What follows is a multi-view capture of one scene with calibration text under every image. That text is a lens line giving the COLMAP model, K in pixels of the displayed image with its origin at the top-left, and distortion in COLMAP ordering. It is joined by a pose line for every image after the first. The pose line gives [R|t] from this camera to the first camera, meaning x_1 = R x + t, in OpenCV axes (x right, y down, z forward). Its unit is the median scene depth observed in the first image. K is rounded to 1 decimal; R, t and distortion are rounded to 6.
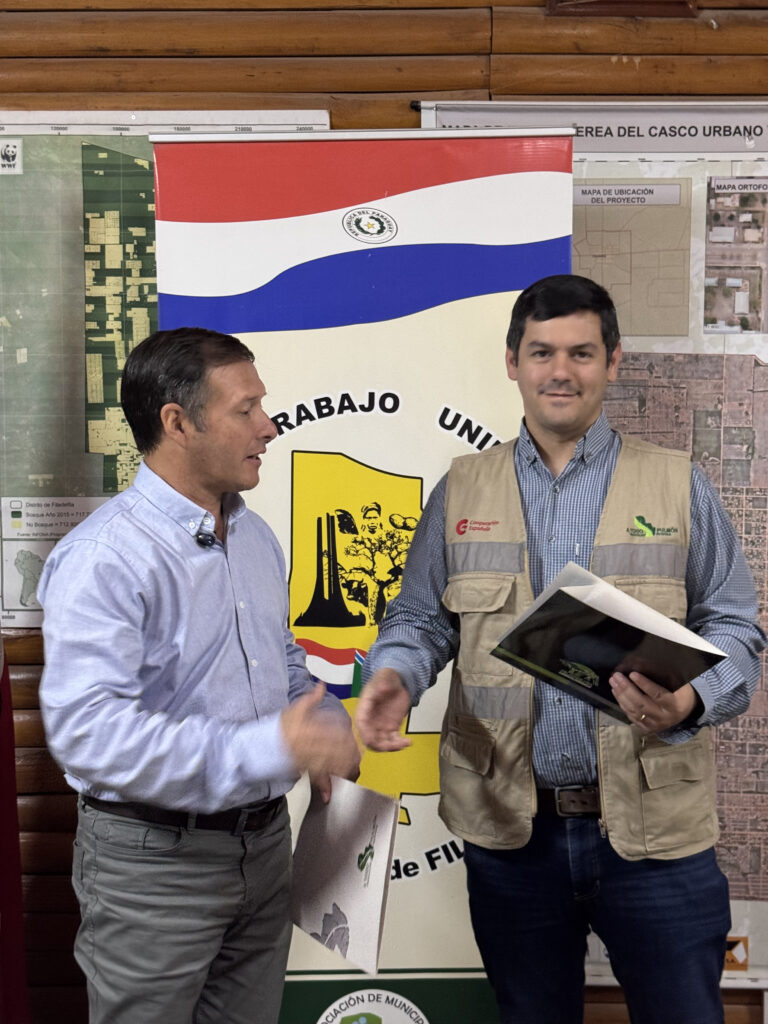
lens RADIAL K [[1464.2, 0, 395.7], [0, 1464.2, 515.9], [0, 0, 1]] dist [0.117114, 0.000000]
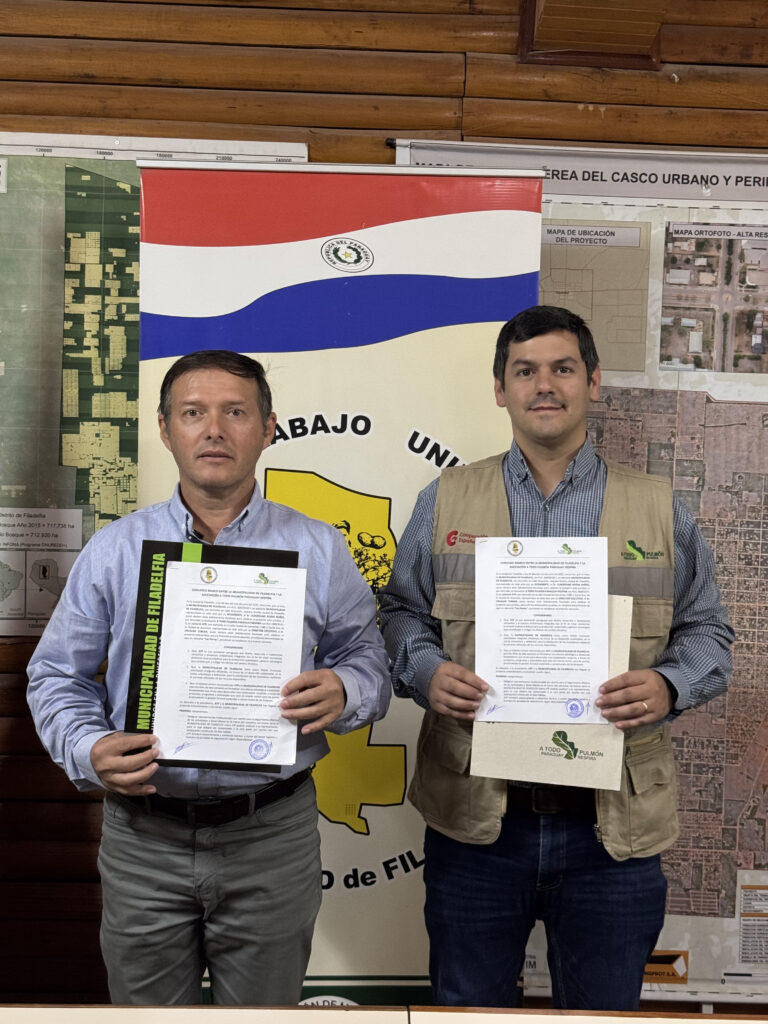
lens RADIAL K [[1464.2, 0, 402.6], [0, 1464.2, 511.7], [0, 0, 1]] dist [0.117114, 0.000000]
pose [[0.998398, 0.028623, 0.048802, -0.021604], [-0.027348, 0.999272, -0.026609, 0.009963], [-0.049528, 0.025232, 0.998454, -0.033058]]
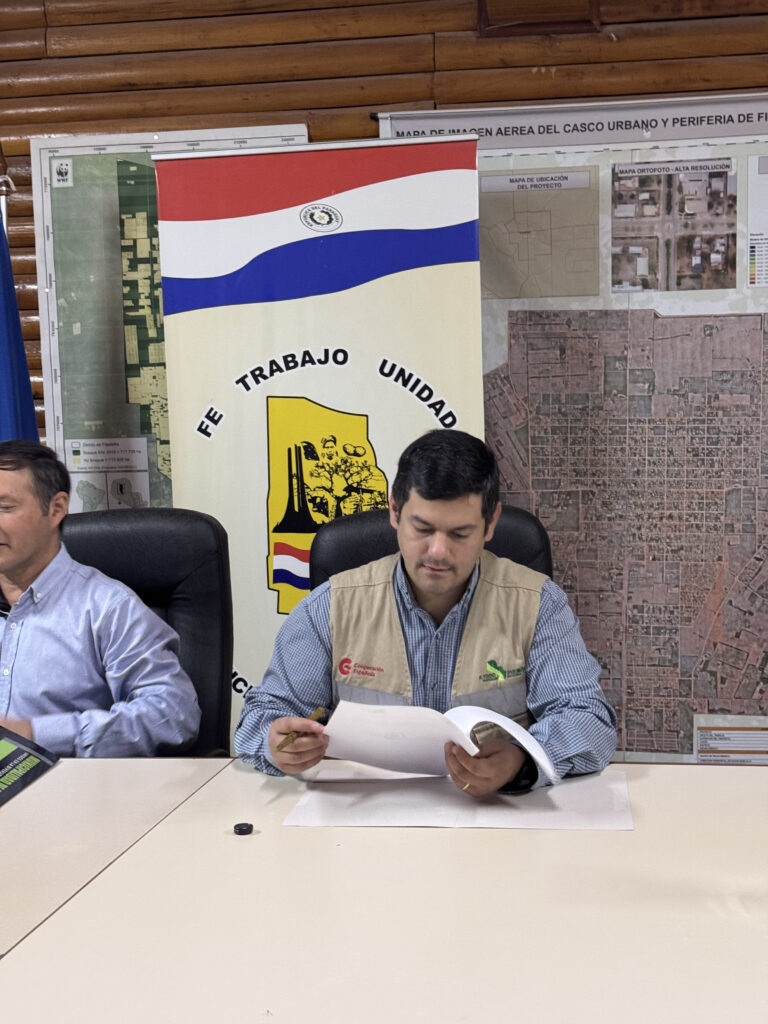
lens RADIAL K [[1464.2, 0, 397.9], [0, 1464.2, 527.8], [0, 0, 1]] dist [0.117114, 0.000000]
pose [[0.991012, -0.013936, -0.133045, 0.193208], [0.018105, 0.999380, 0.030181, 0.030994], [0.132542, -0.032319, 0.990650, -0.240443]]
